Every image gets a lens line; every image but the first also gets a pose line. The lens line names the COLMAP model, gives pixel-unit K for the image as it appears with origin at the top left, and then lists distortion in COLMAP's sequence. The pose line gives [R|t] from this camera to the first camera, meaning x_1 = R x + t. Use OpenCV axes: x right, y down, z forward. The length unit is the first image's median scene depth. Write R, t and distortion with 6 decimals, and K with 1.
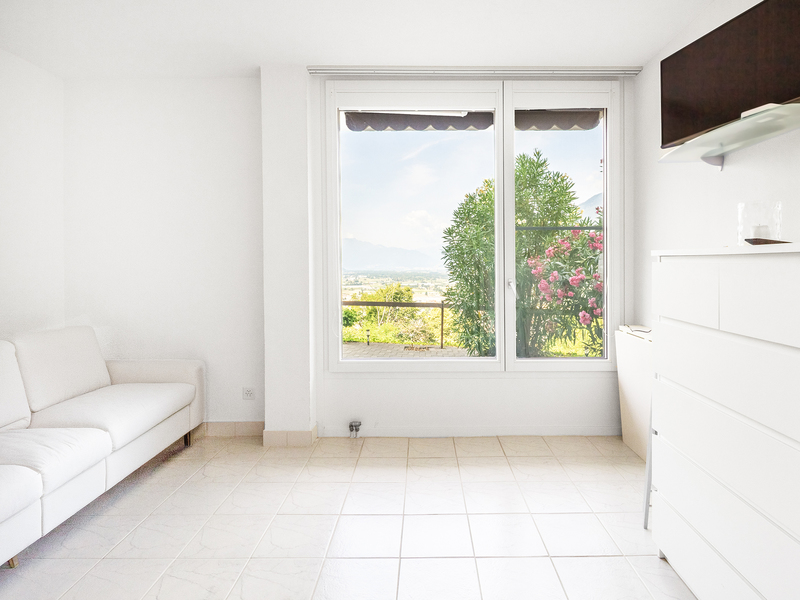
lens RADIAL K [[361.3, 0, 400.3], [0, 361.3, 278.3], [0, 0, 1]] dist [0.000225, 0.000007]
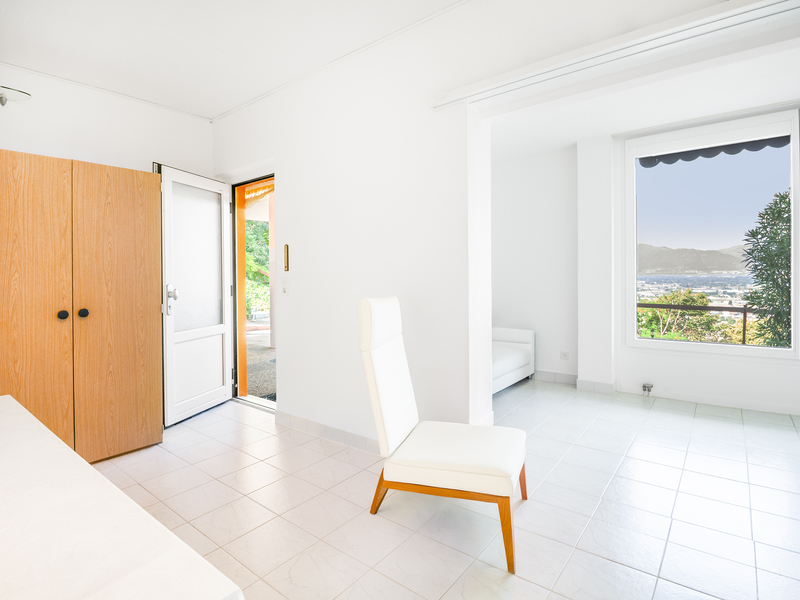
lens RADIAL K [[373.5, 0, 401.0], [0, 373.5, 287.1], [0, 0, 1]] dist [-0.000686, -0.011078]
pose [[0.787720, 0.007144, -0.615993, 0.002927], [-0.003711, 0.999970, 0.006852, 0.011762], [0.616023, -0.003112, 0.787722, -0.371416]]
